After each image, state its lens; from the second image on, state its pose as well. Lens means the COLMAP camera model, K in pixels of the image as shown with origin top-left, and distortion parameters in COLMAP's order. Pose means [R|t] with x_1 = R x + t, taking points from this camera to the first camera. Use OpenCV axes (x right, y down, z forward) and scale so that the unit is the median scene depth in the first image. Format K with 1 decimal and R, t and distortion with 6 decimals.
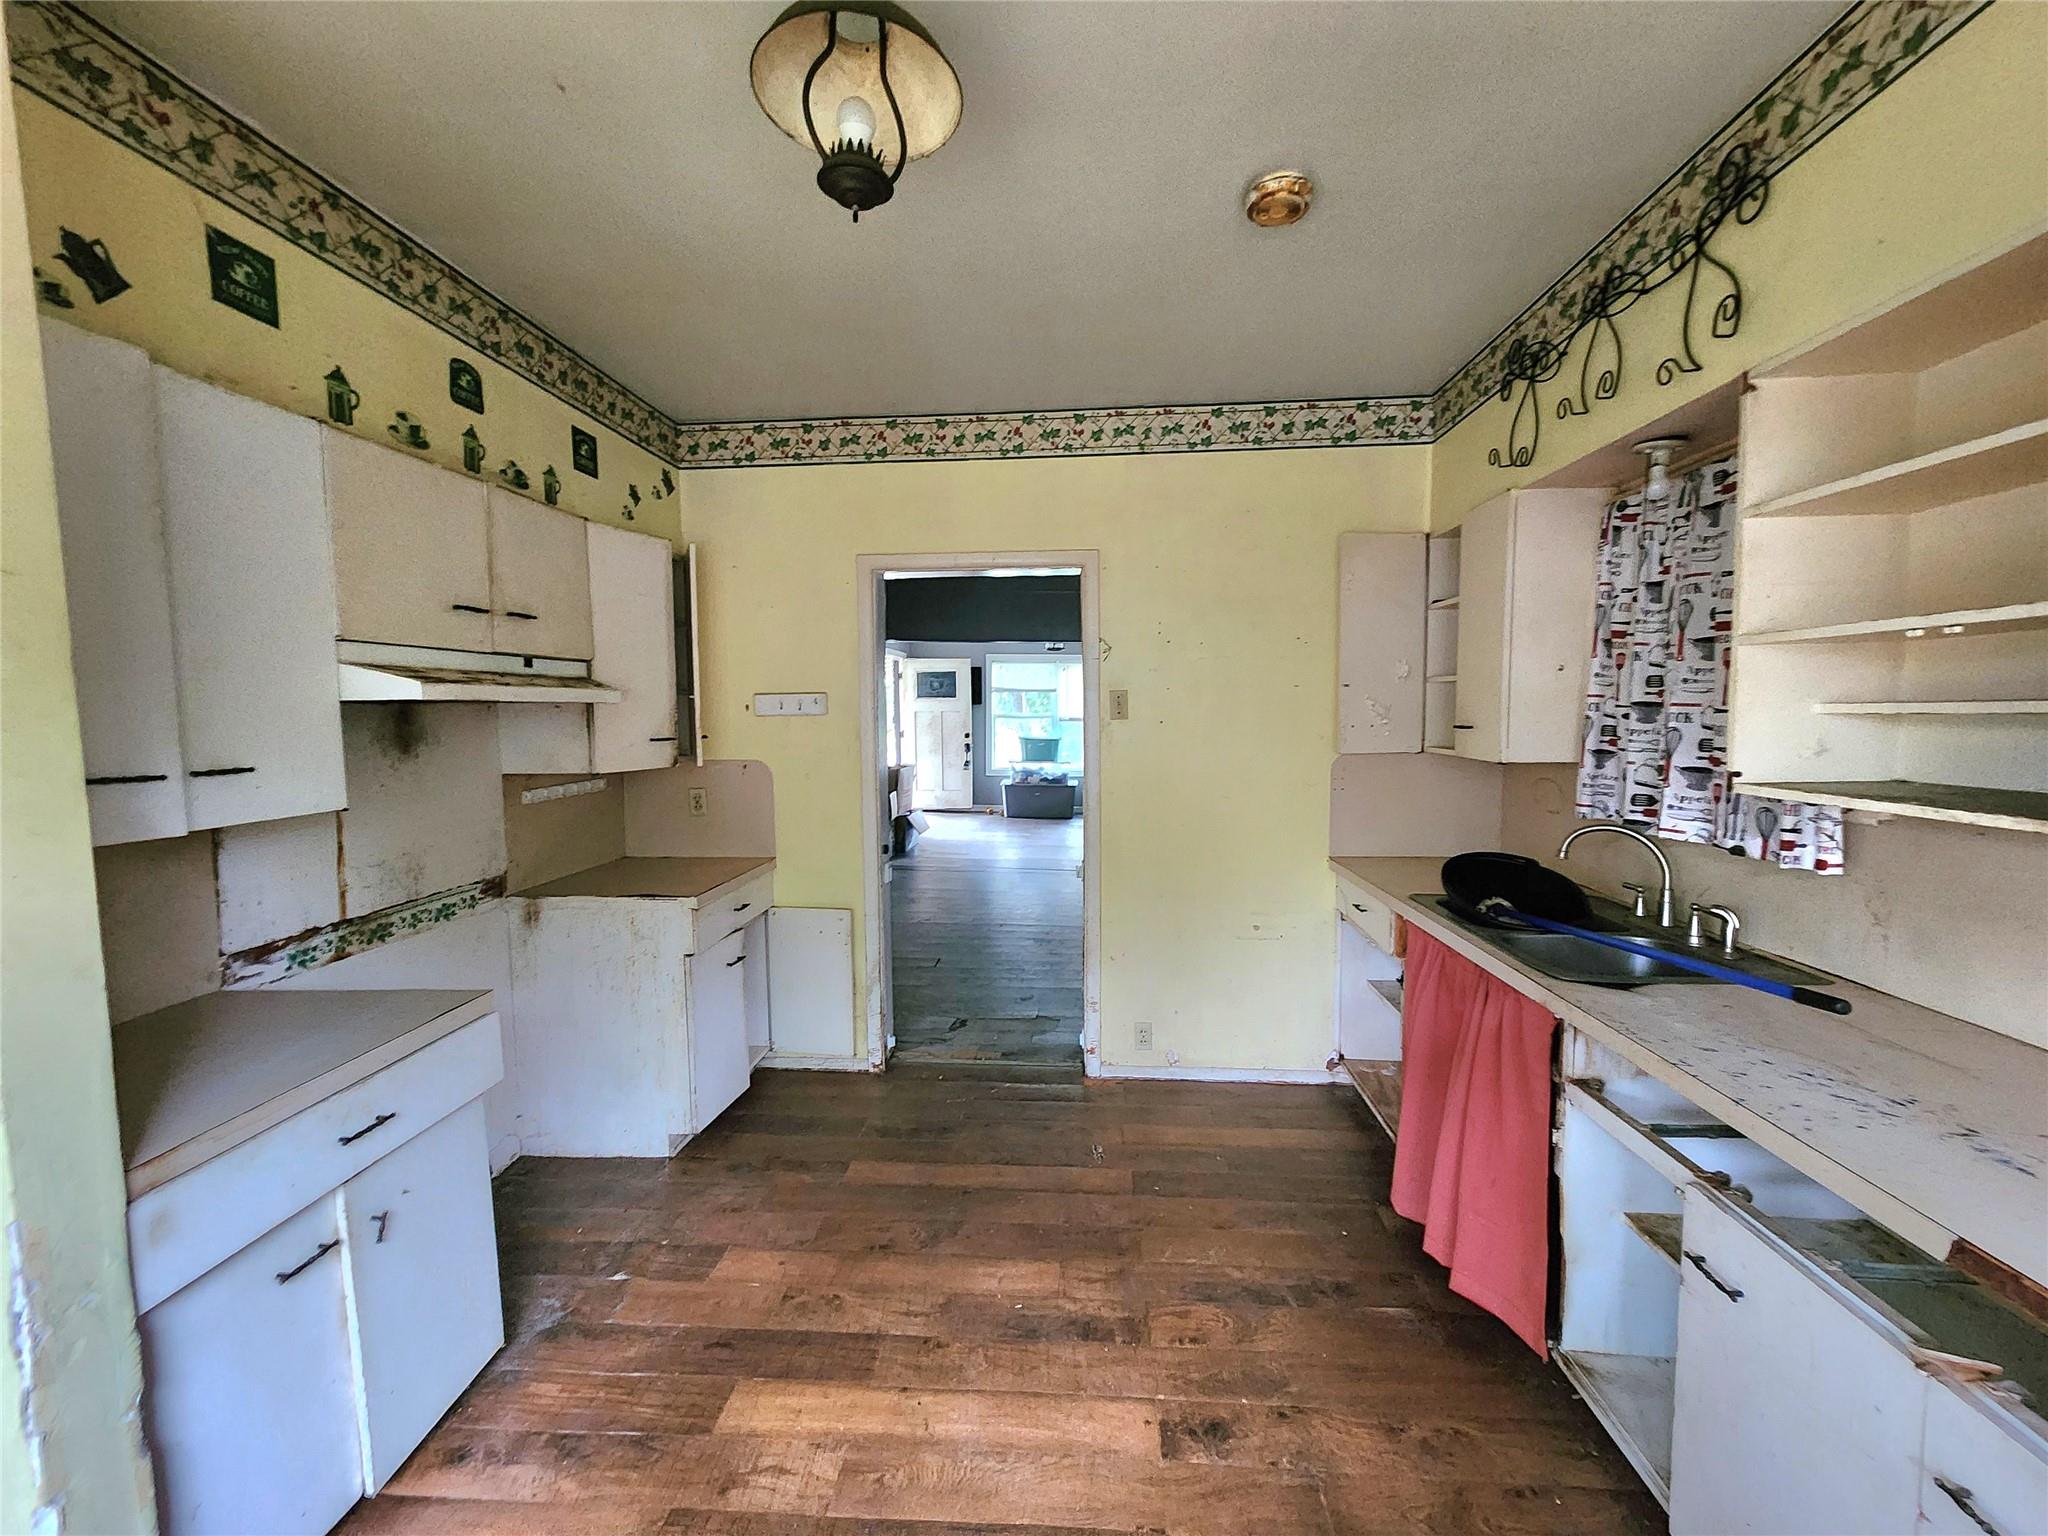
lens RADIAL K [[840.4, 0, 1024.0], [0, 840.4, 768.0], [0, 0, 1]] dist [0.000181, 0.000051]
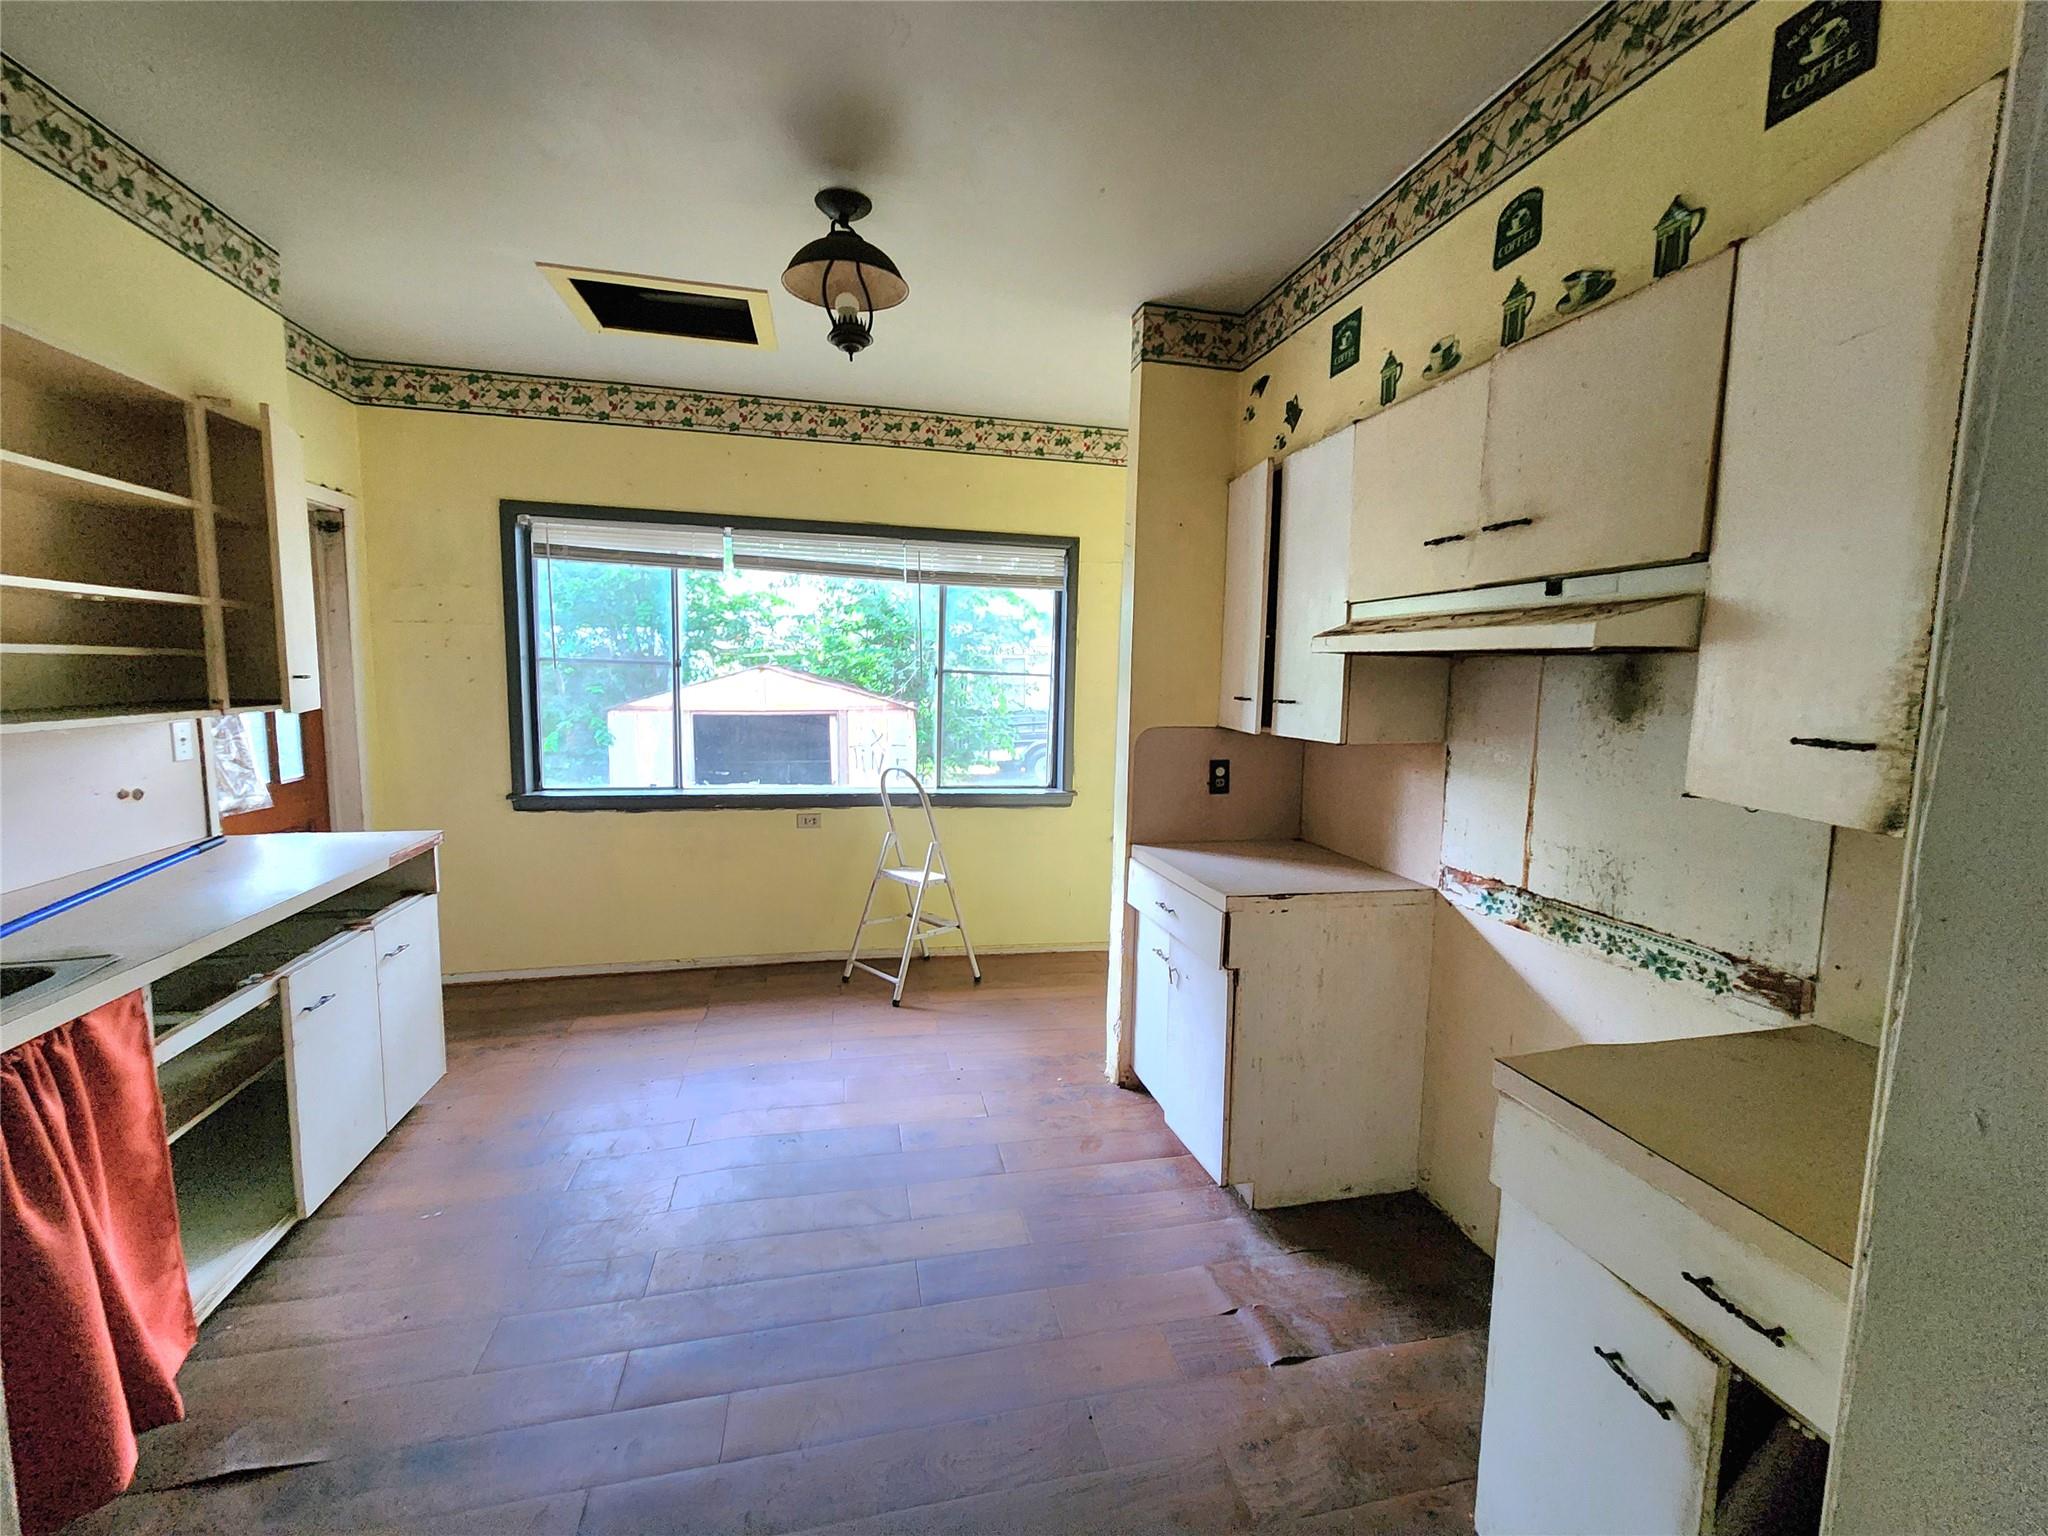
lens RADIAL K [[840.4, 0, 1024.0], [0, 840.4, 768.0], [0, 0, 1]] dist [0.000181, 0.000051]
pose [[-0.954330, 0.029295, -0.297314, -0.004951], [-0.027678, 0.982231, 0.185625, -0.109540], [0.297469, 0.185377, -0.936562, 1.686755]]
